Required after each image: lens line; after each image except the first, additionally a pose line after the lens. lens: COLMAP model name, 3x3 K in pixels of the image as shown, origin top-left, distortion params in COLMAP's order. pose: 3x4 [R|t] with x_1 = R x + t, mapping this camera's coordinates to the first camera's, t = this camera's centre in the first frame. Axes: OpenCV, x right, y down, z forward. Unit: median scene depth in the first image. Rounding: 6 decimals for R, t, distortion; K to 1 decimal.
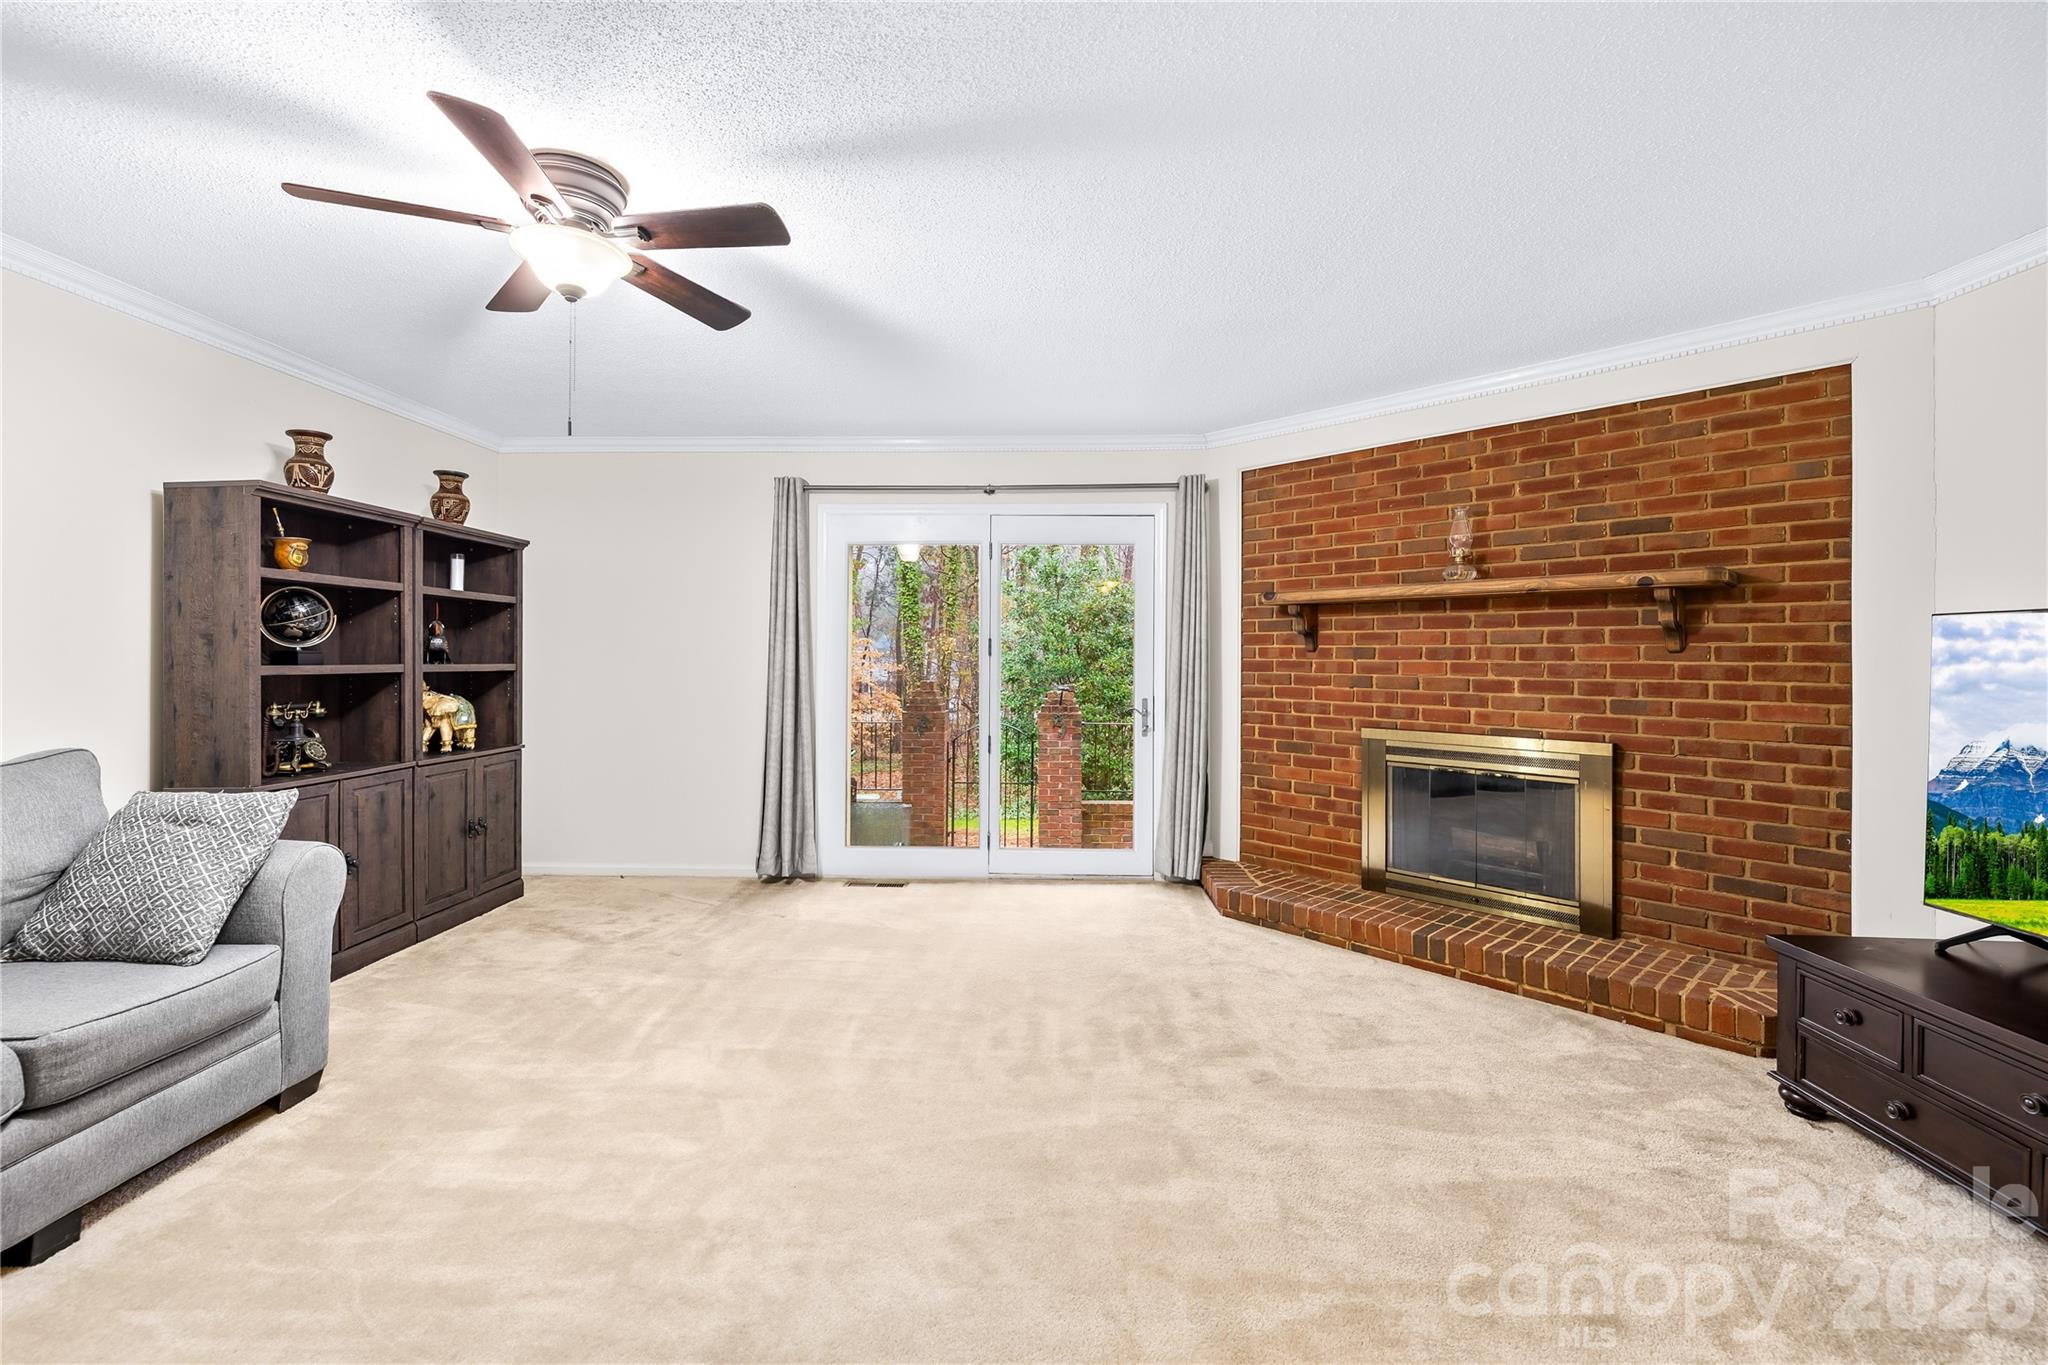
lens RADIAL K [[859.1, 0, 1007.4], [0, 859.1, 651.4], [0, 0, 1]] dist [-0.003630, 0.000042]
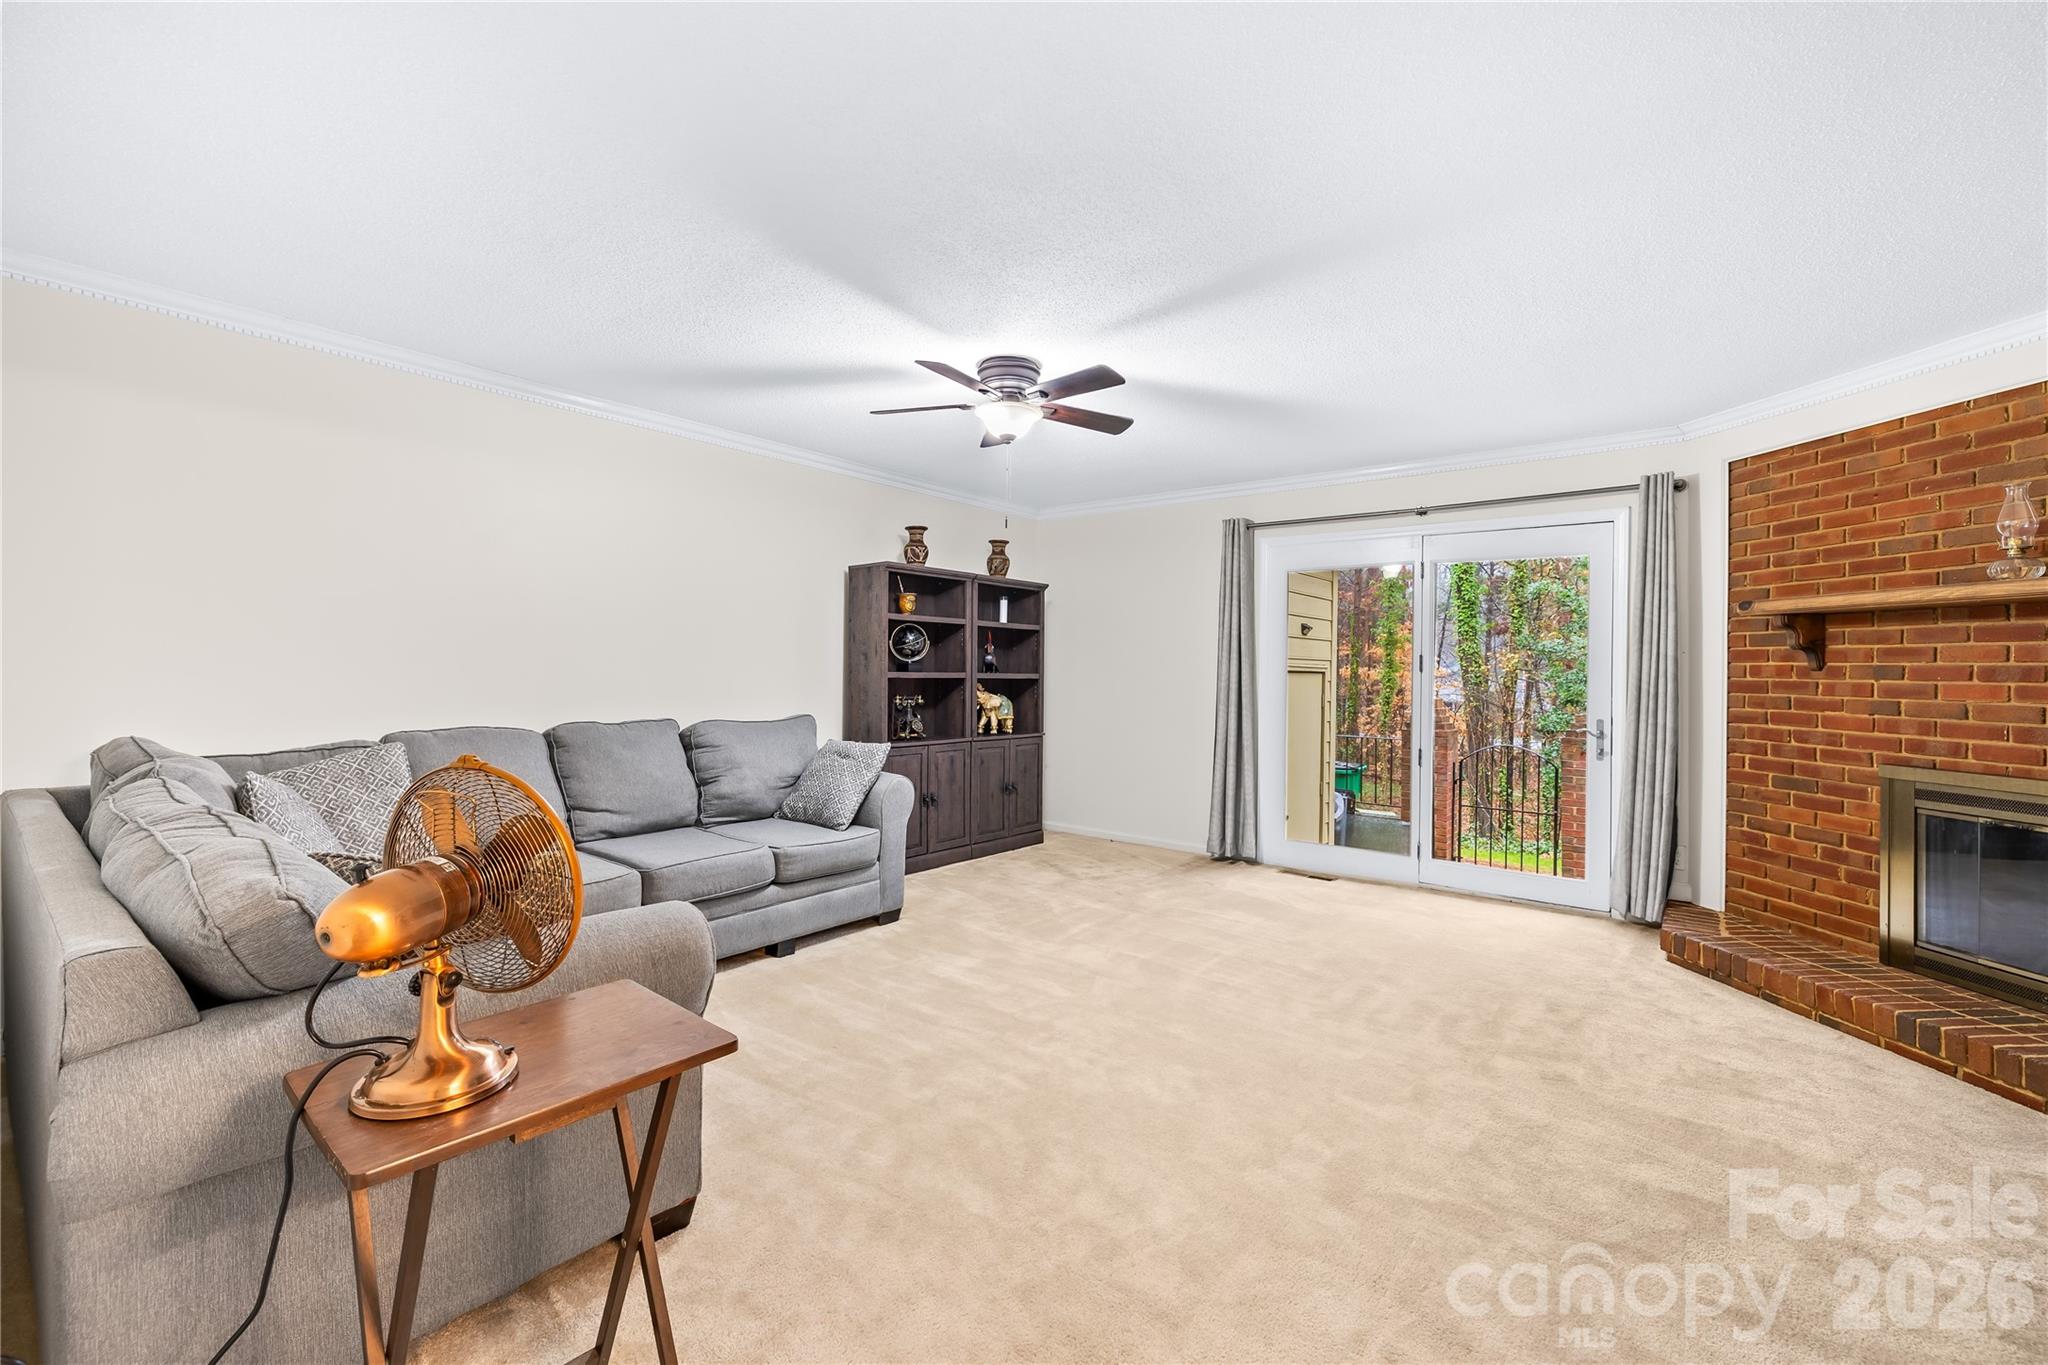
lens RADIAL K [[859.1, 0, 1014.8], [0, 859.1, 663.3], [0, 0, 1]] dist [-0.003630, 0.000042]
pose [[0.799568, 0.004336, -0.600560, 0.270044], [-0.007538, 0.999968, -0.002817, 0.001860], [0.600529, 0.006779, 0.799574, -0.155588]]
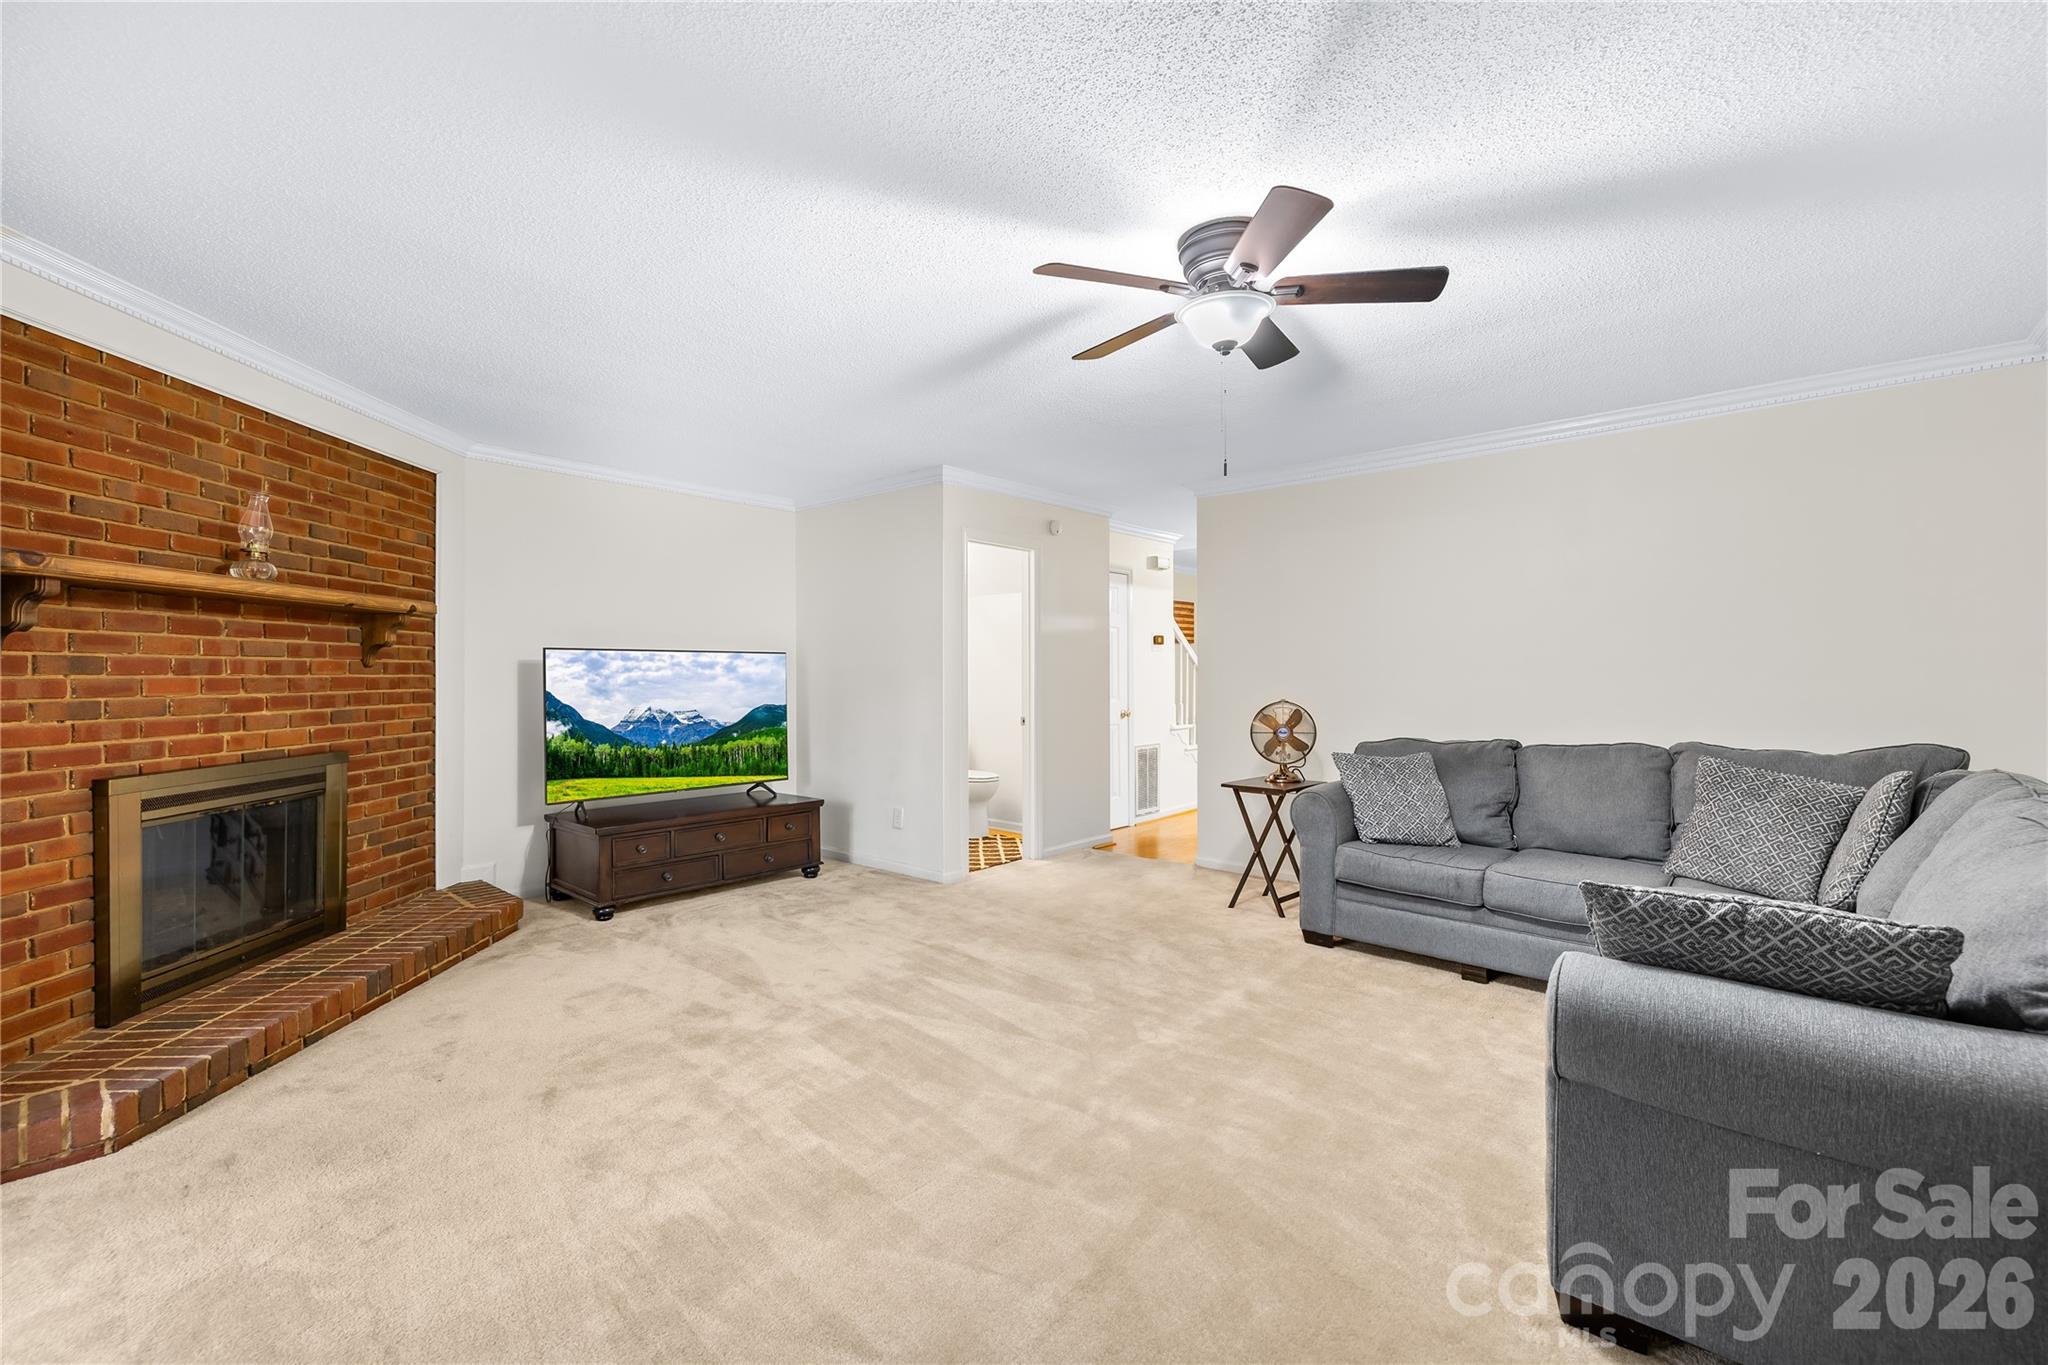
lens RADIAL K [[859.1, 0, 1018.0], [0, 859.1, 681.9], [0, 0, 1]] dist [-0.003630, 0.000042]
pose [[-0.768381, -0.003398, 0.639984, -0.584690], [0.003655, 0.999946, 0.009697, 0.011943], [-0.639983, 0.009790, -0.768327, 1.169245]]
